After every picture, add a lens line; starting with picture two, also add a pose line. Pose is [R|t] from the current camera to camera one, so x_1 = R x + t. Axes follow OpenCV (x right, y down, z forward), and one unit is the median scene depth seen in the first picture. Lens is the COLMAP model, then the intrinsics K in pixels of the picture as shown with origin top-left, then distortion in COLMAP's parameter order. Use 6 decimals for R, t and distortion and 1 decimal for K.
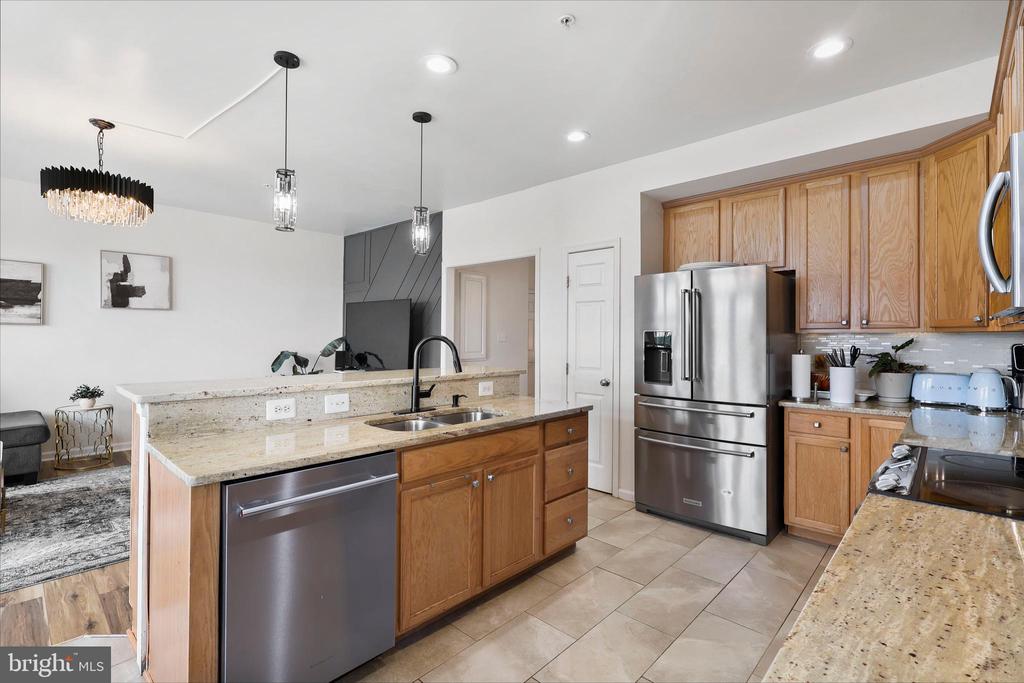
lens RADIAL K [[472.3, 0, 512.4], [0, 472.3, 334.8], [0, 0, 1]] dist [-0.001414, -0.000434]
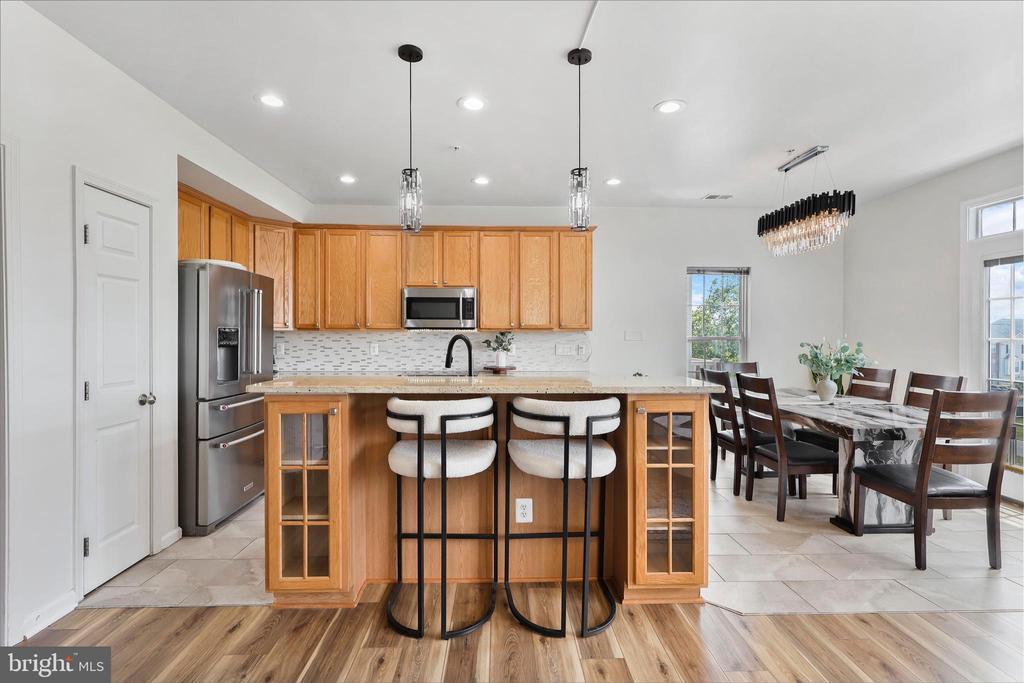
lens RADIAL K [[481.9, 0, 512.0], [0, 481.9, 341.5], [0, 0, 1]] dist [-0.000379, 0.000477]
pose [[-0.705188, -0.017342, 0.708808, -0.636560], [-0.008675, 0.999837, 0.015831, -0.000521], [-0.708967, 0.005015, -0.705223, 1.045094]]
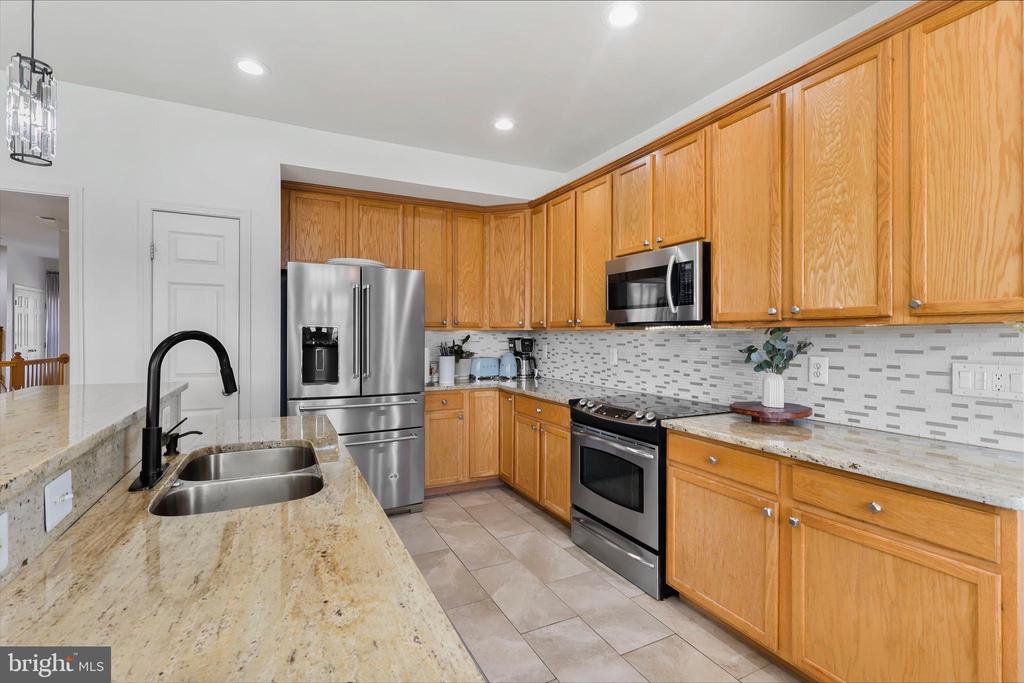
lens RADIAL K [[472.3, 0, 512.4], [0, 472.3, 334.8], [0, 0, 1]] dist [-0.001414, -0.000434]
pose [[0.342293, -0.002509, 0.939590, -0.345702], [-0.006272, 0.999968, 0.004955, 0.001042], [-0.939572, -0.007589, 0.342266, 0.277612]]
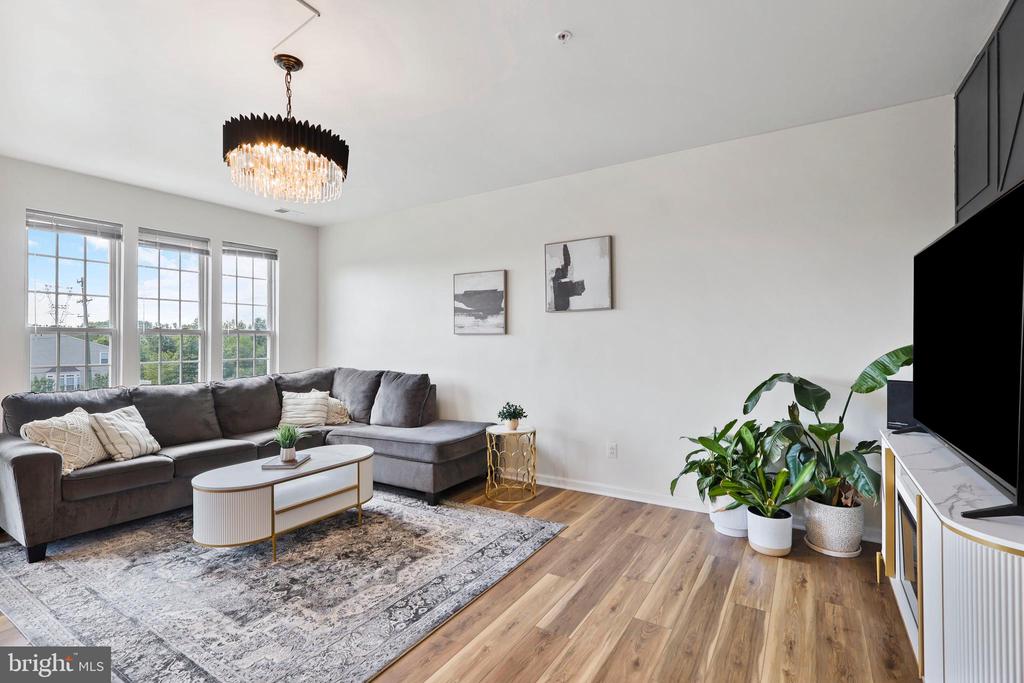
lens RADIAL K [[475.5, 0, 513.0], [0, 475.5, 339.4], [0, 0, 1]] dist [0.000523, 0.000108]
pose [[0.191280, -0.020708, -0.981317, -0.059446], [0.004712, 0.999785, -0.020179, 0.009332], [0.981524, -0.000764, 0.191336, 0.924886]]
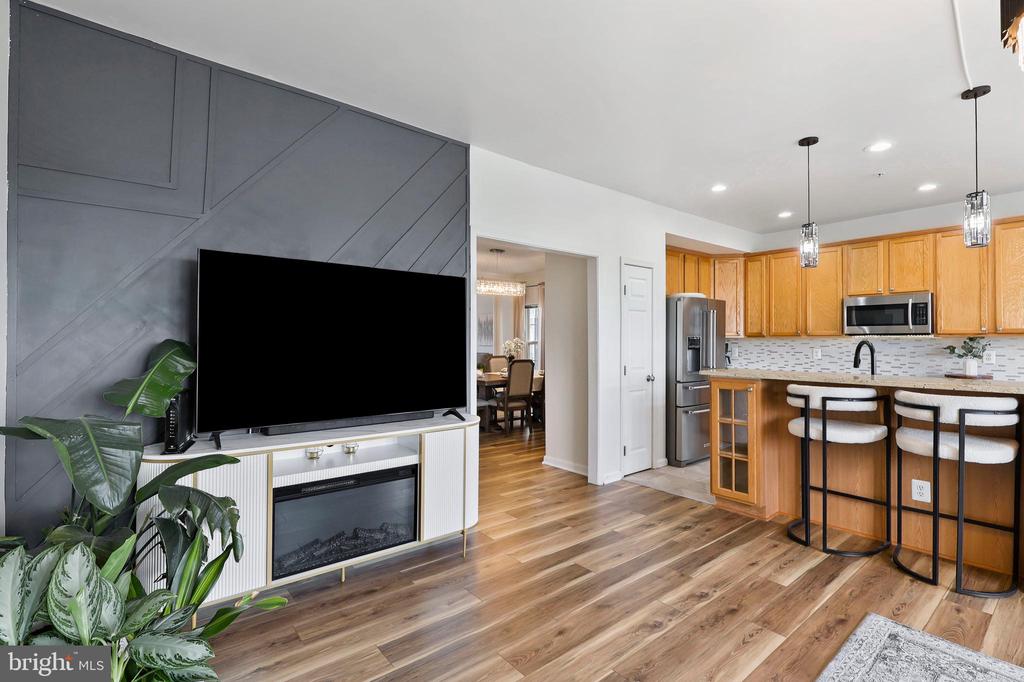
lens RADIAL K [[475.5, 0, 513.0], [0, 475.5, 338.9], [0, 0, 1]] dist [0.000523, 0.000108]
pose [[0.132980, -0.002232, 0.991116, -0.997183], [-0.000036, 0.999997, 0.002256, -0.003852], [-0.991119, -0.000335, 0.132980, 1.110605]]
